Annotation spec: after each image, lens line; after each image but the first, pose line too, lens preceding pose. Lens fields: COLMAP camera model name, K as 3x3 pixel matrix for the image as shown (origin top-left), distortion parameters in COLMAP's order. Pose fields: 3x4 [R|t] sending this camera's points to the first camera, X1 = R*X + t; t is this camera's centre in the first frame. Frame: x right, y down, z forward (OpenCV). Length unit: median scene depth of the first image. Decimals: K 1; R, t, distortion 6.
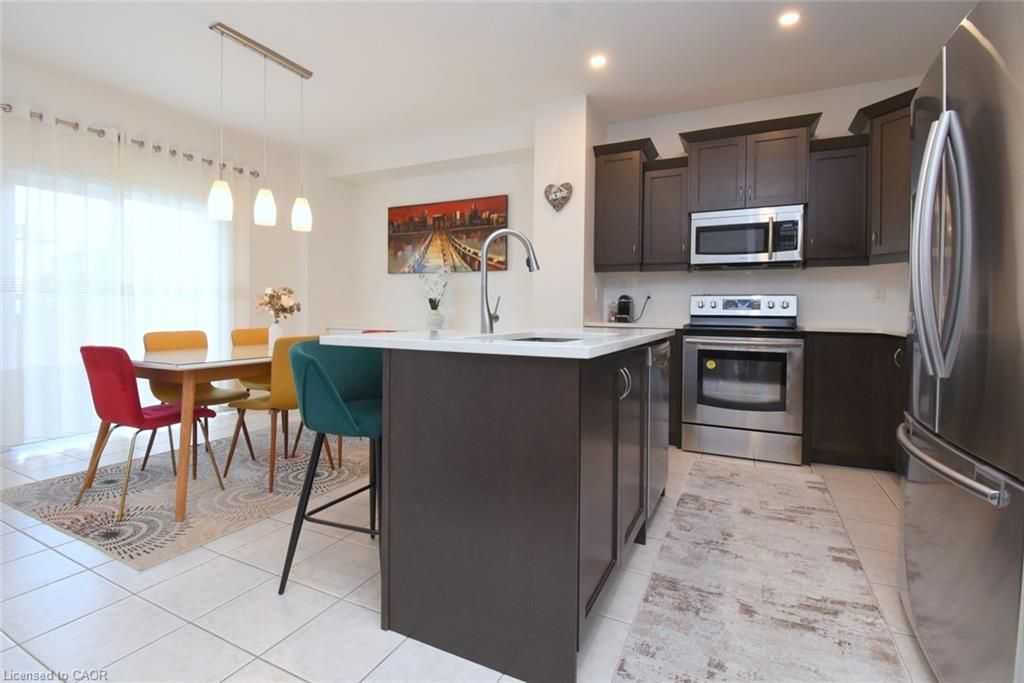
lens RADIAL K [[481.0, 0, 501.9], [0, 481.0, 319.0], [0, 0, 1]] dist [0.025656, -0.033281]
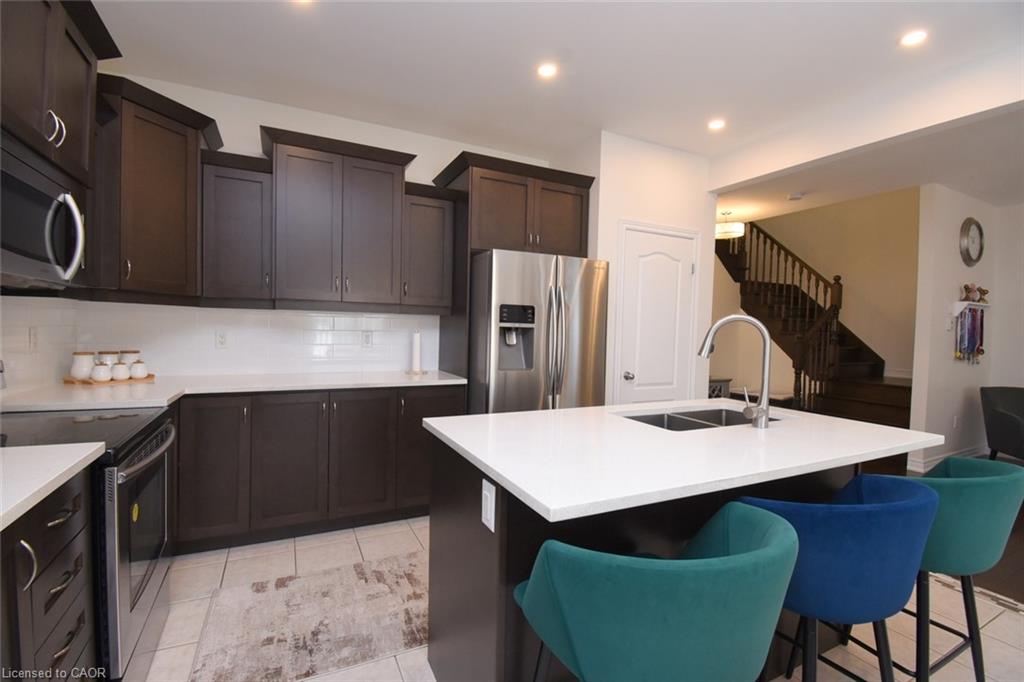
lens RADIAL K [[462.7, 0, 505.7], [0, 462.7, 342.7], [0, 0, 1]] dist [0.023211, -0.028843]
pose [[-0.798883, -0.048492, 0.599528, -0.089721], [-0.025623, 0.998584, 0.046627, -0.083940], [-0.600940, 0.021887, -0.798994, 1.015625]]
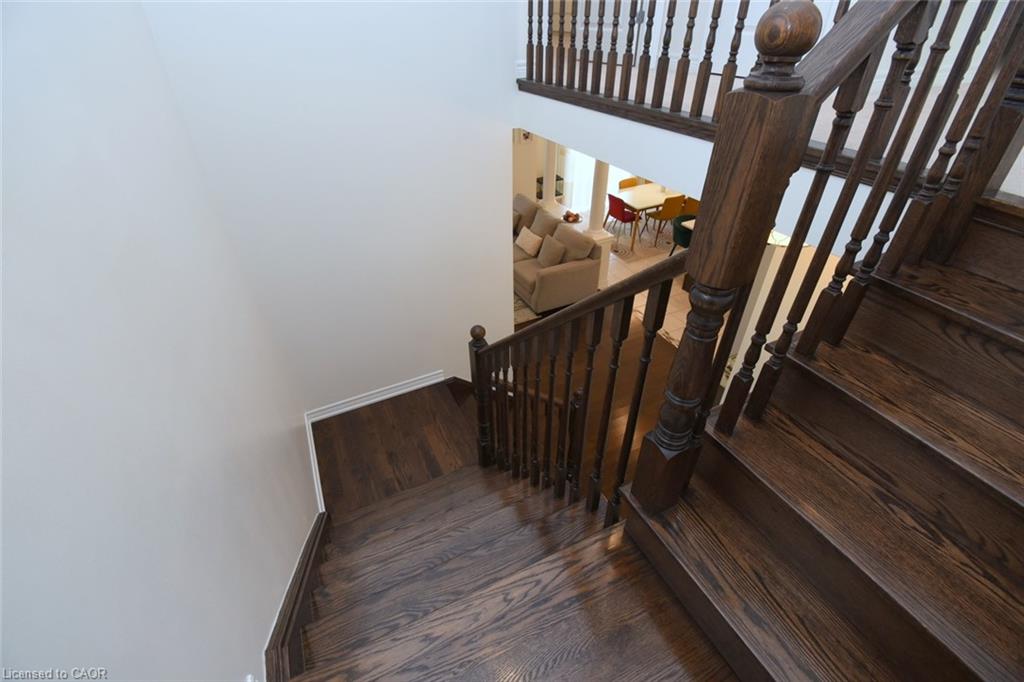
lens RADIAL K [[459.0, 0, 512.0], [0, 459.0, 341.0], [0, 0, 1]] dist [0.019317, -0.027181]
pose [[0.796665, 0.342076, -0.498305, 0.329180], [0.012257, 0.815121, 0.579161, -0.608015], [0.604296, -0.467505, 0.645186, -1.217840]]
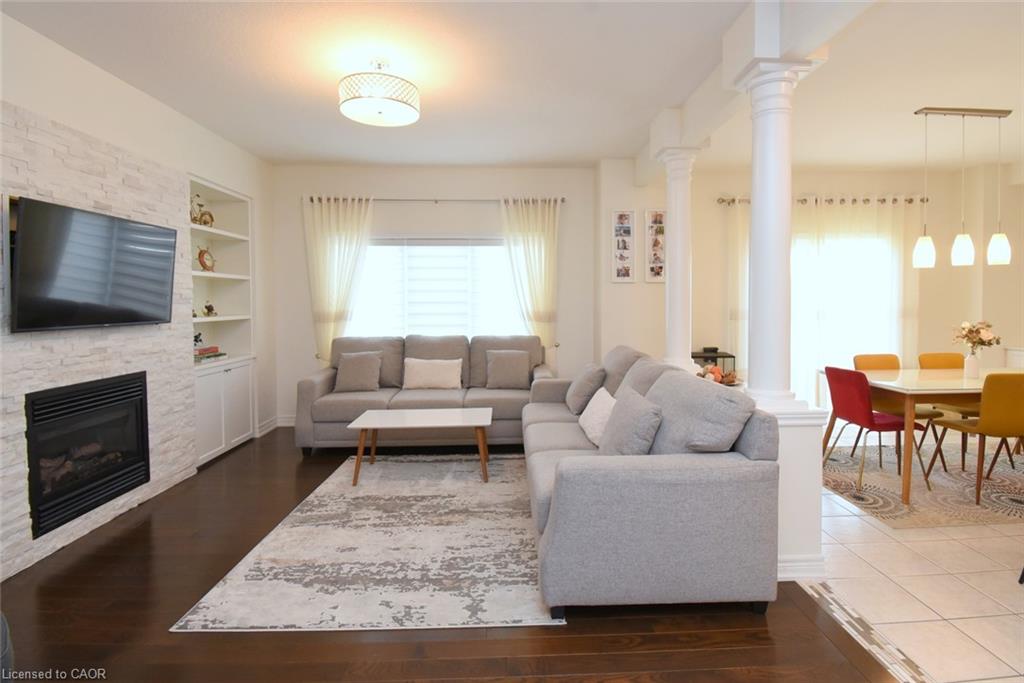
lens RADIAL K [[488.0, 0, 527.4], [0, 488.0, 315.2], [0, 0, 1]] dist [0.027478, -0.032980]
pose [[0.485856, 0.014494, -0.873919, 0.007972], [-0.004161, 0.999890, 0.014270, -0.076925], [0.874029, -0.003296, 0.485863, -0.358239]]
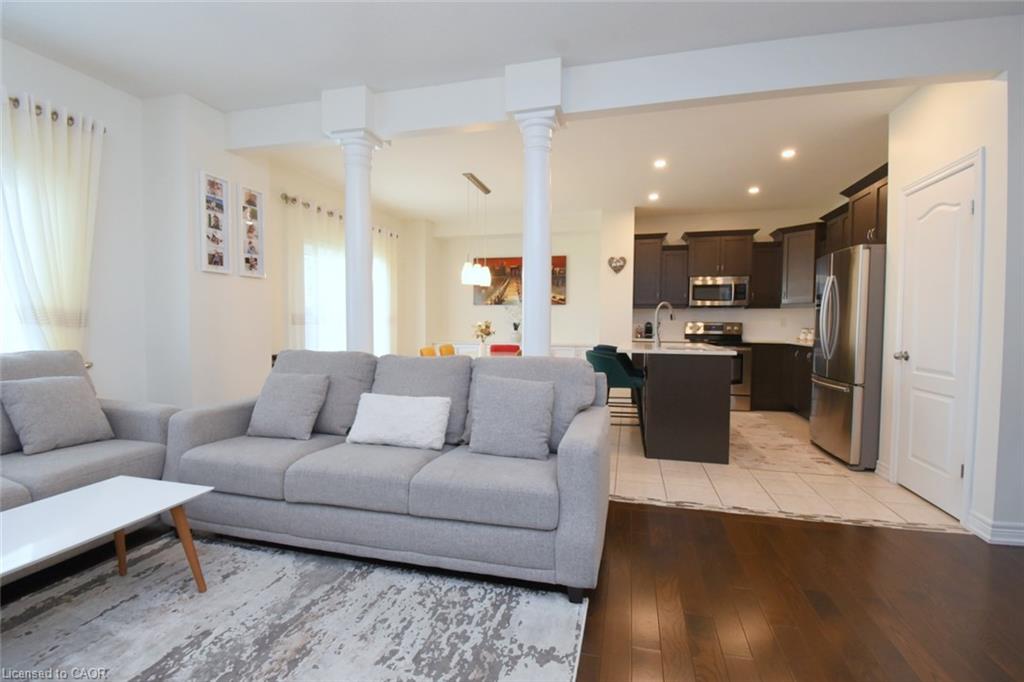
lens RADIAL K [[462.7, 0, 505.7], [0, 462.7, 342.7], [0, 0, 1]] dist [0.023211, -0.028843]
pose [[0.979380, -0.012663, 0.201631, -0.605964], [0.006645, 0.999513, 0.030497, -0.032290], [-0.201919, -0.028529, 0.978987, -0.532027]]
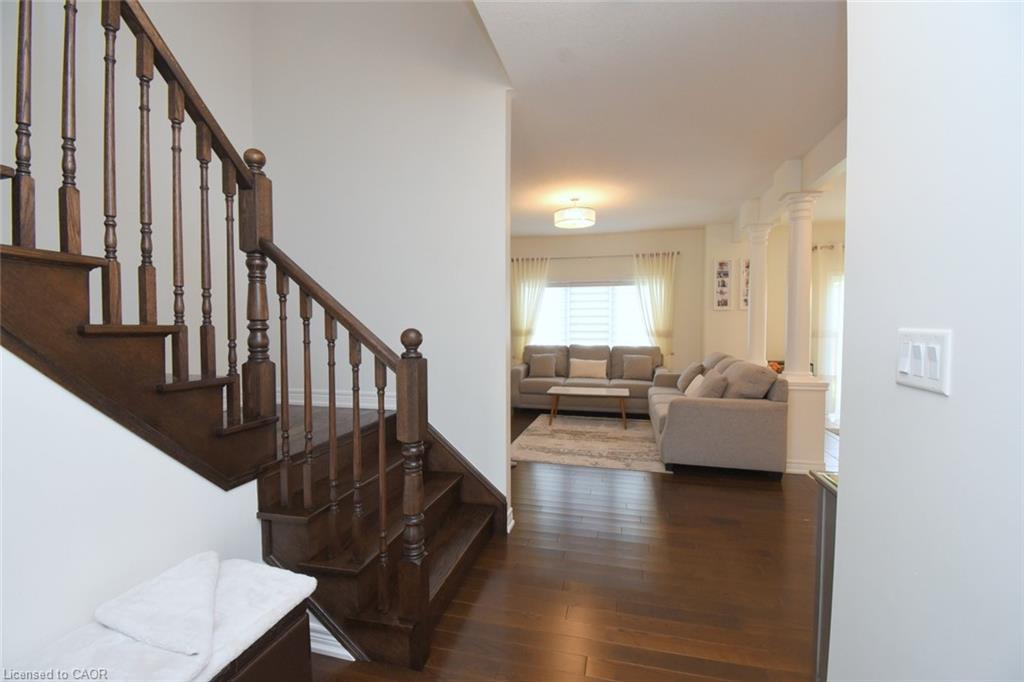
lens RADIAL K [[451.0, 0, 506.4], [0, 451.0, 342.2], [0, 0, 1]] dist [0.017577, -0.024367]
pose [[0.208547, 0.029196, -0.977577, 0.491718], [-0.011414, 0.999559, 0.027417, -0.062584], [0.977946, 0.005440, 0.208788, -0.655028]]
